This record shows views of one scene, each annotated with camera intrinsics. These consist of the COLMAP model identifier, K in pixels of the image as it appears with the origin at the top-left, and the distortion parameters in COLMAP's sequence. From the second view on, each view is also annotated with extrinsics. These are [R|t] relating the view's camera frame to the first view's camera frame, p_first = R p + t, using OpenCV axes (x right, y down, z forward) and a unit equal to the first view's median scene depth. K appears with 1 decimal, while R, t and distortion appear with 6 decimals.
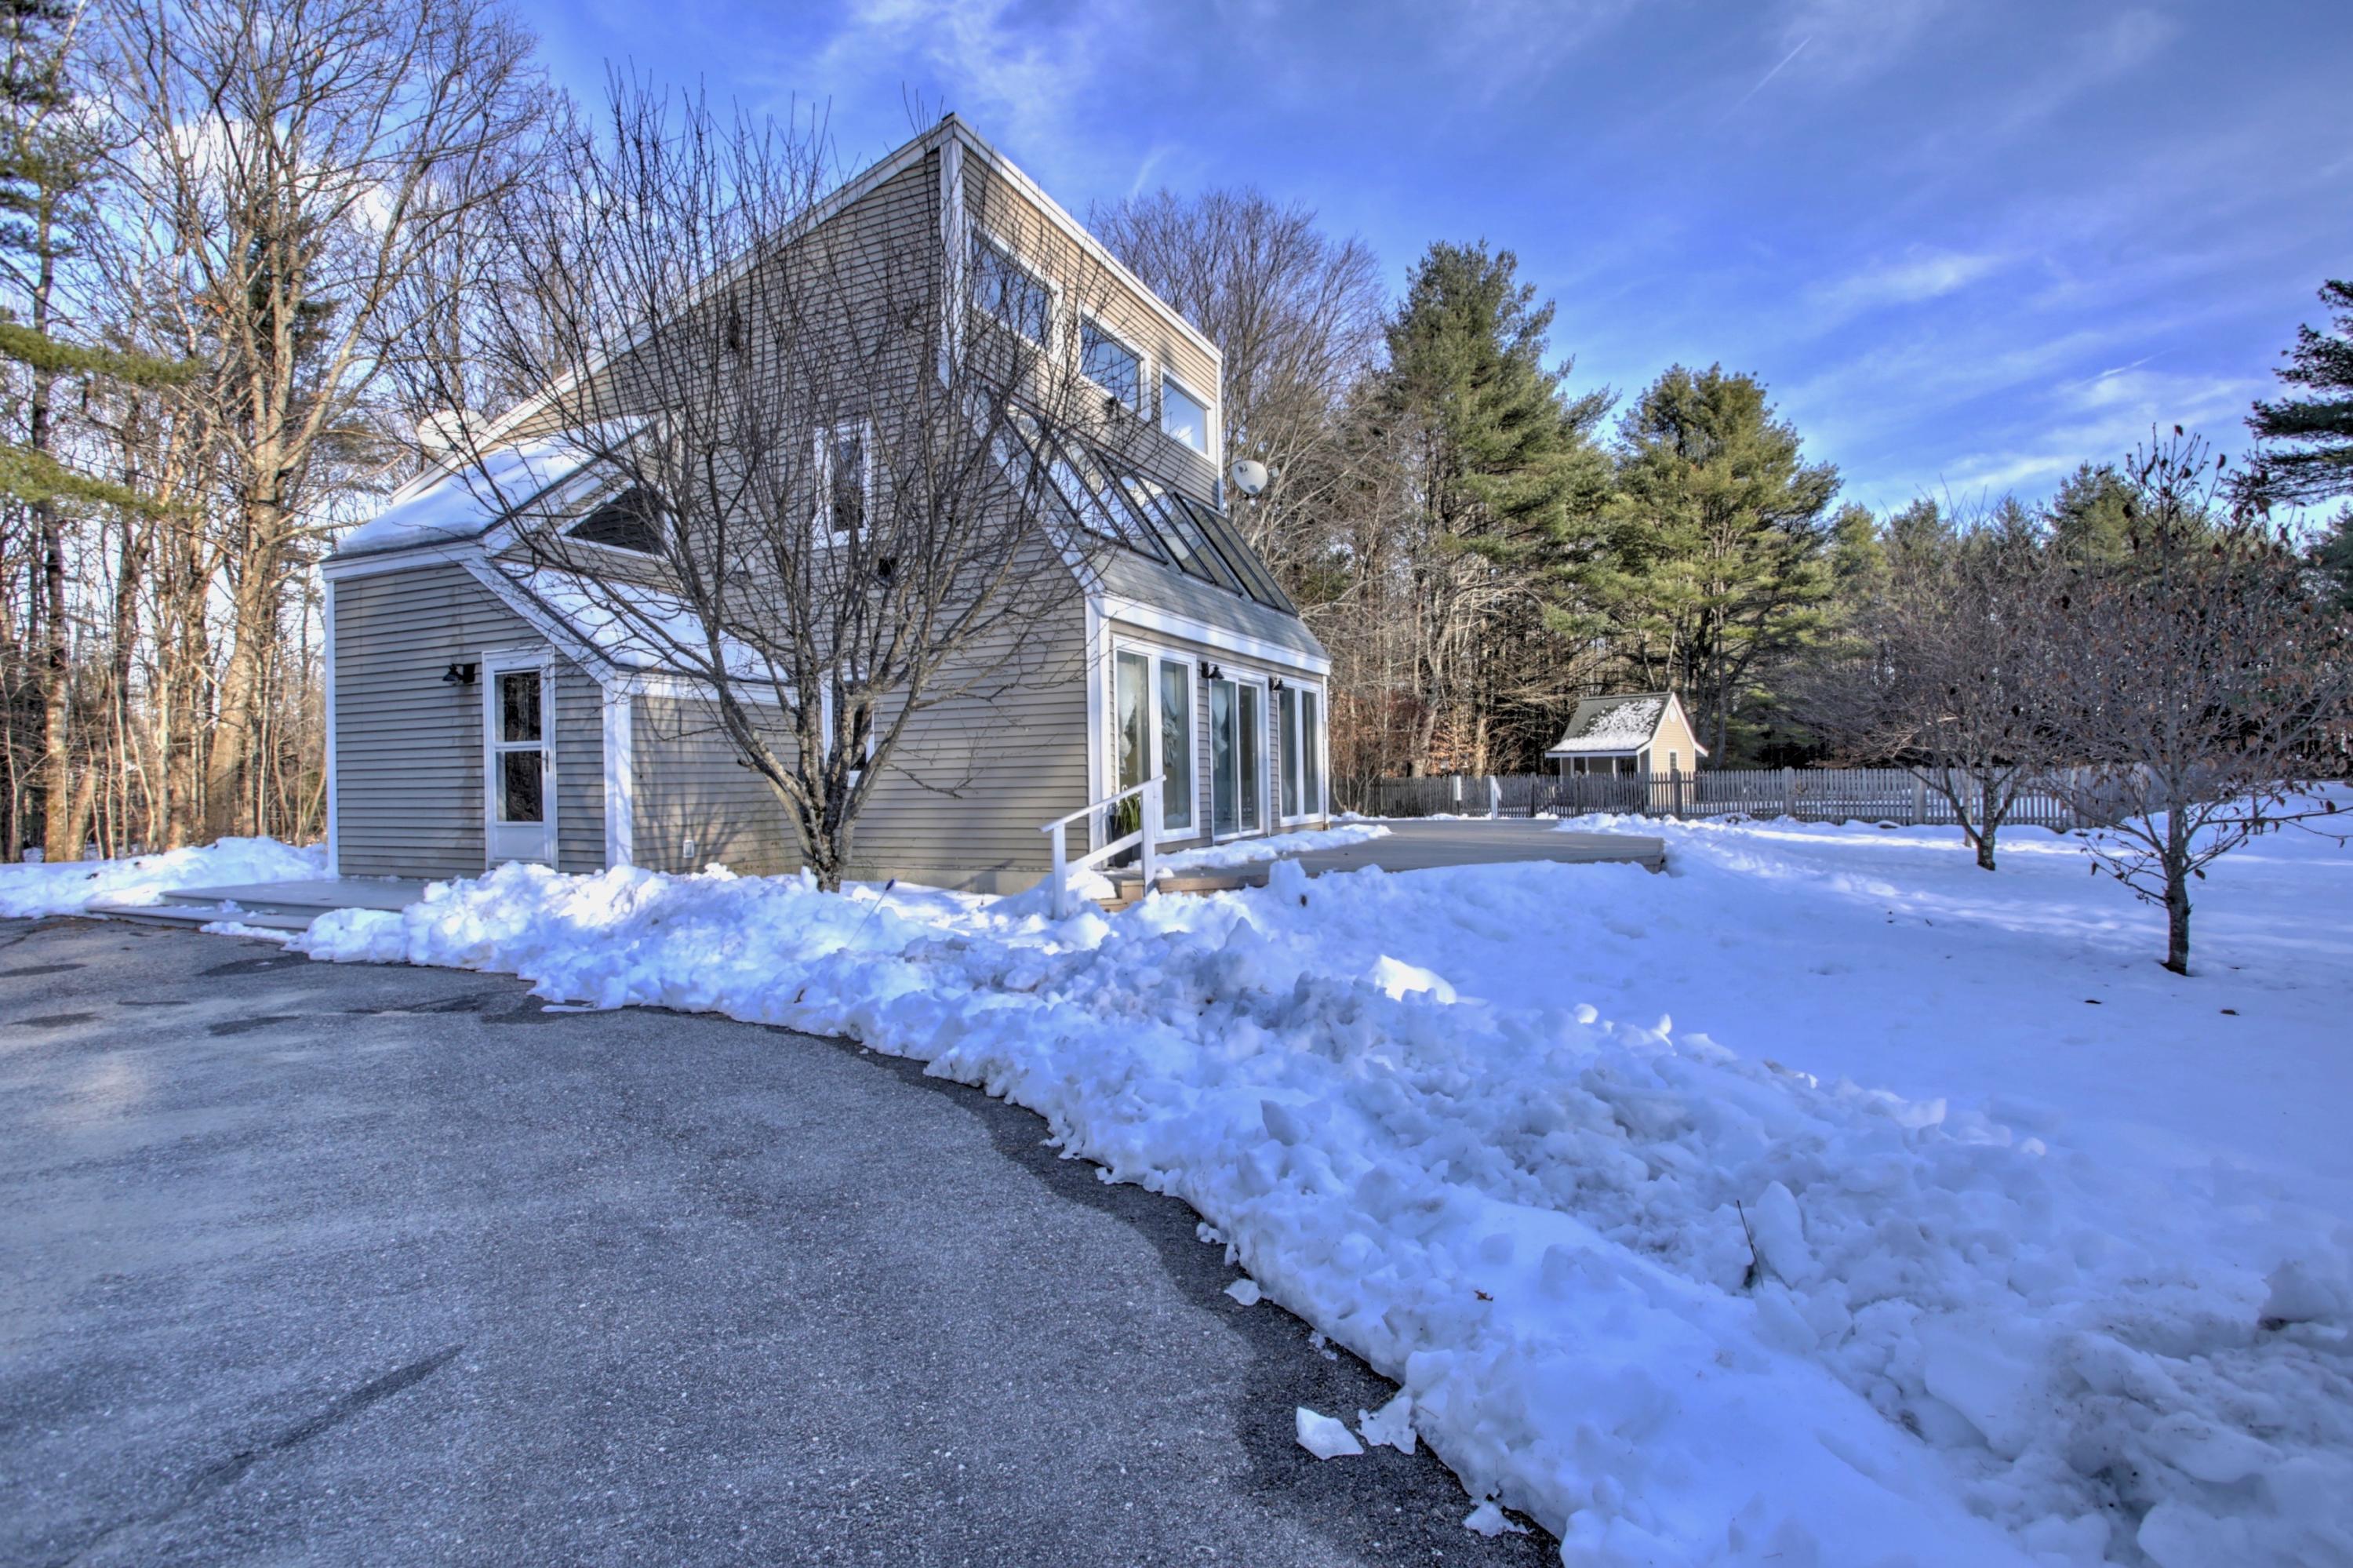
lens RADIAL K [[1115.7, 0, 1176.5], [0, 1115.7, 784.0], [0, 0, 1]] dist [-0.071255, 0.019965]
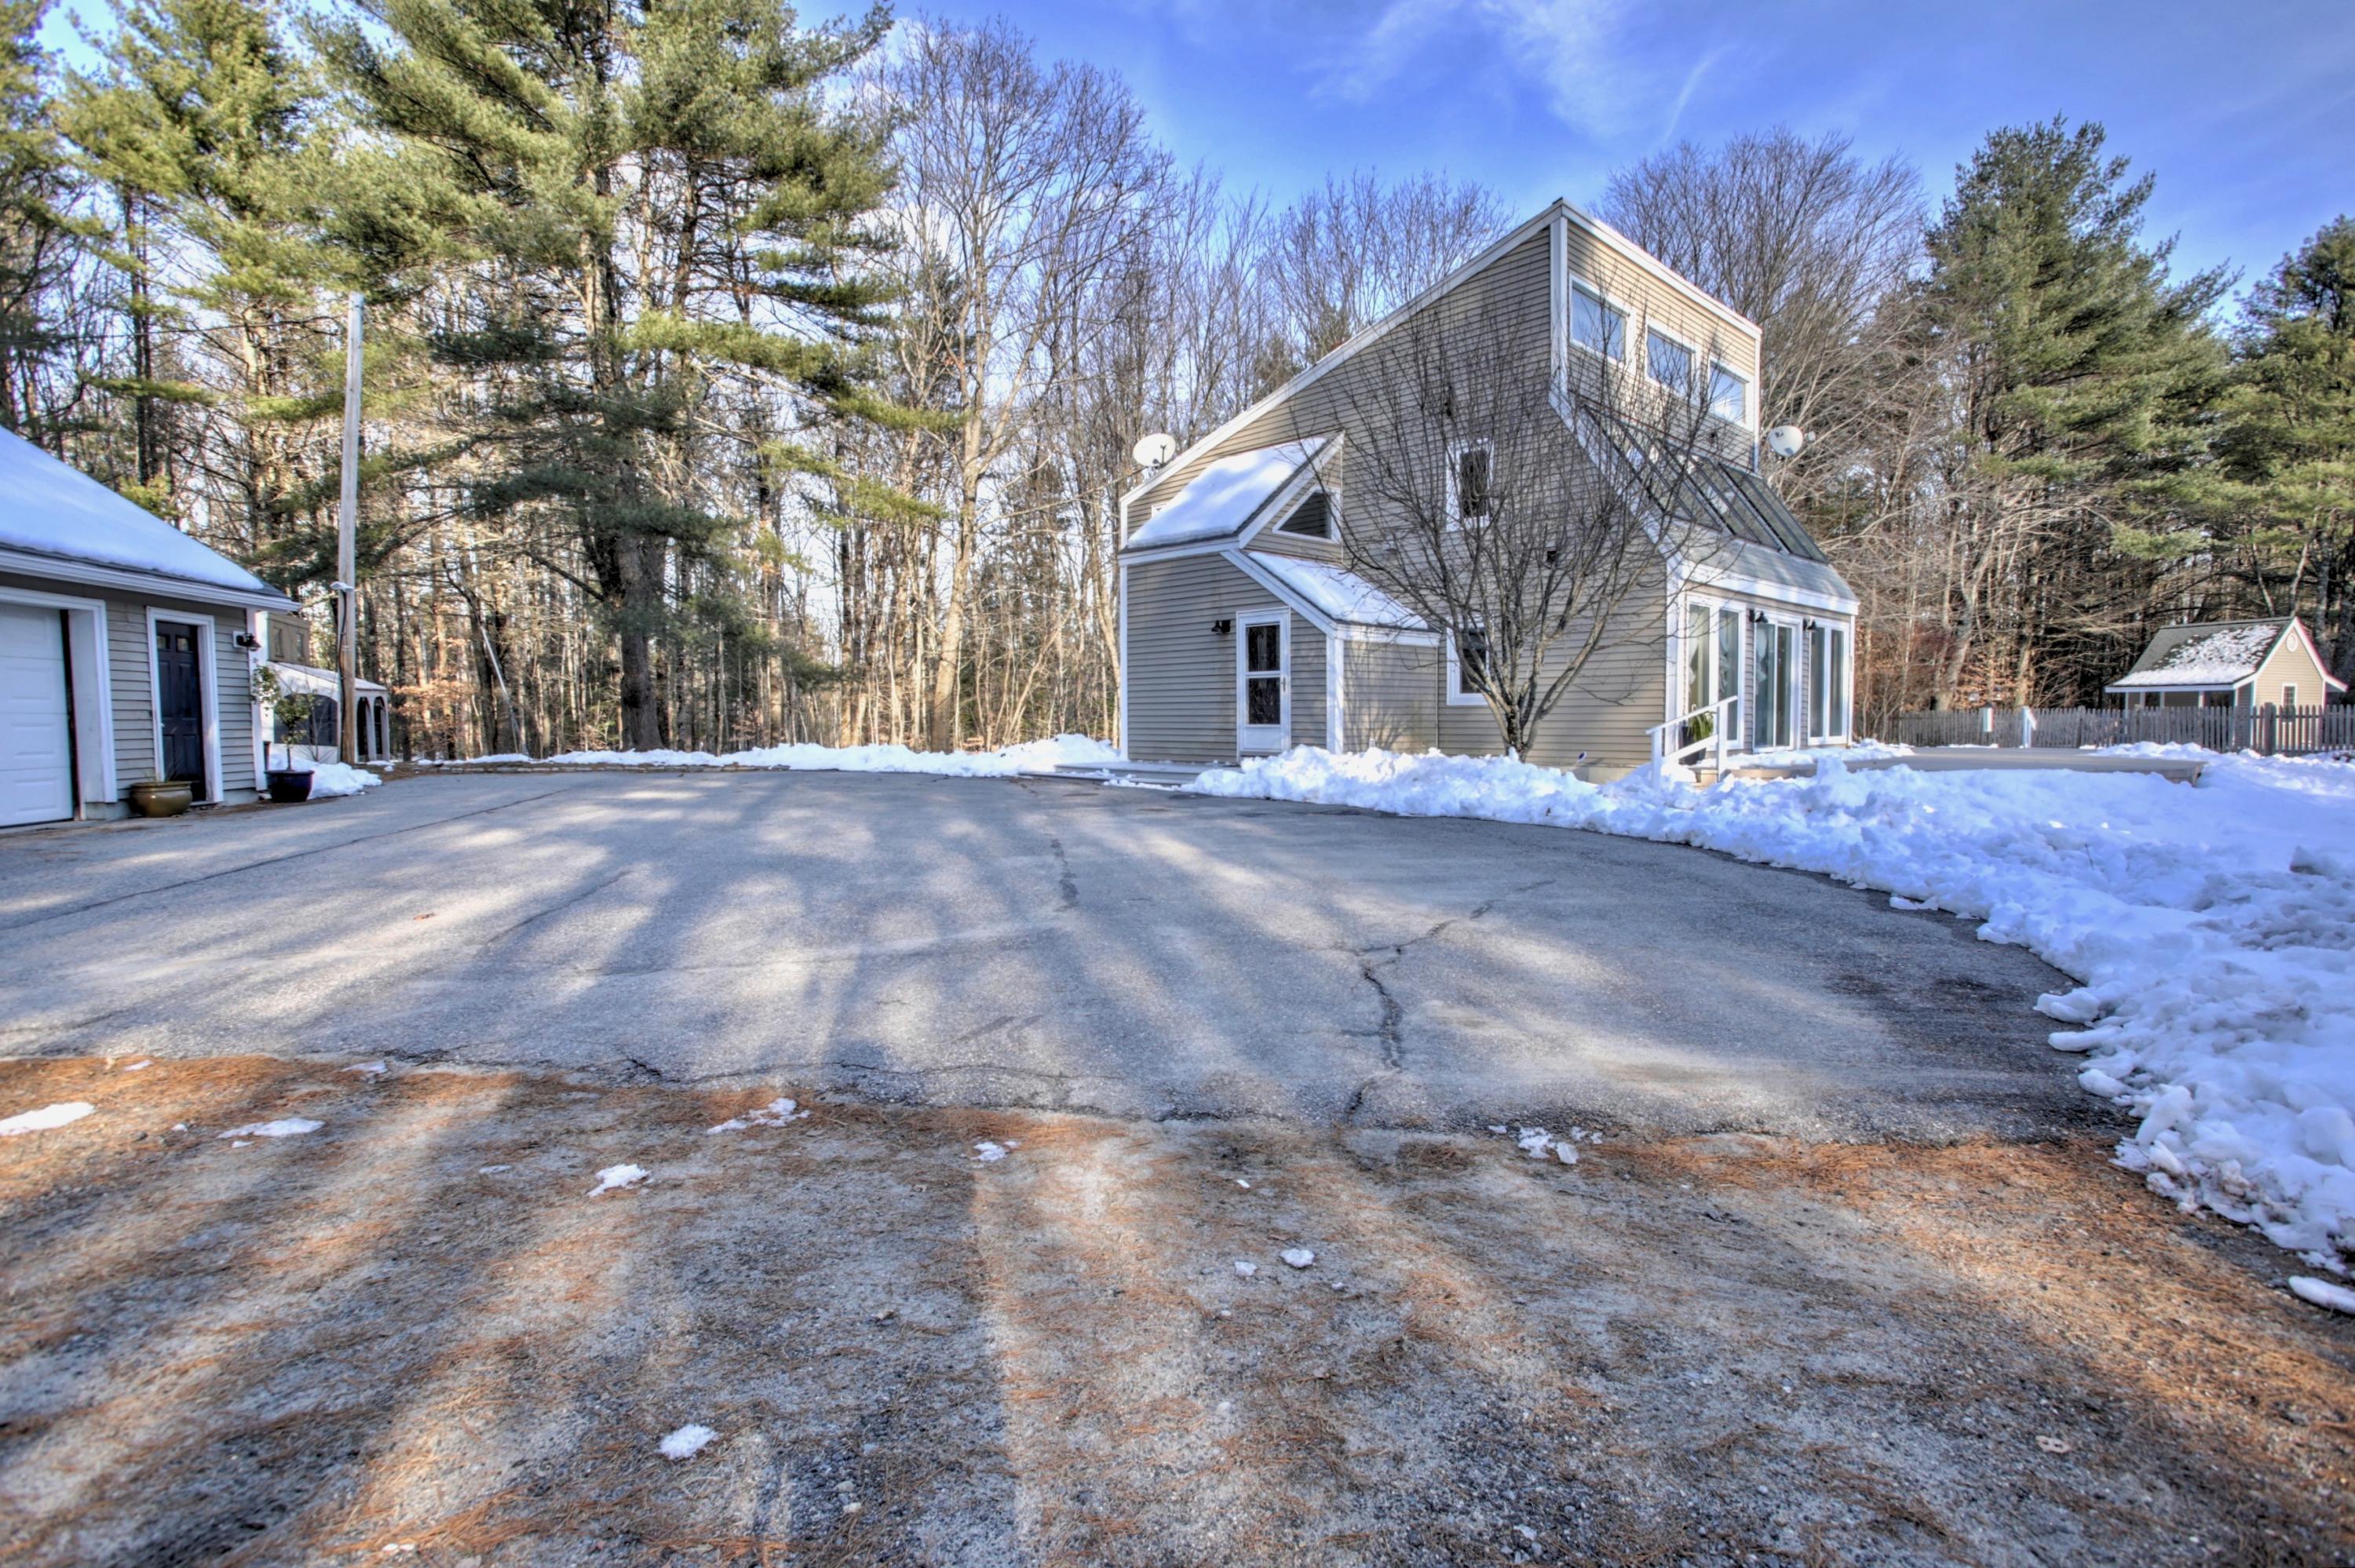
lens RADIAL K [[1134.9, 0, 1178.2], [0, 1134.9, 779.0], [0, 0, 1]] dist [-0.045136, 0.023627]
pose [[0.926639, 0.032236, -0.374567, -0.035501], [-0.012727, 0.998436, 0.054444, 0.008032], [0.375736, -0.045683, 0.925600, -0.160202]]
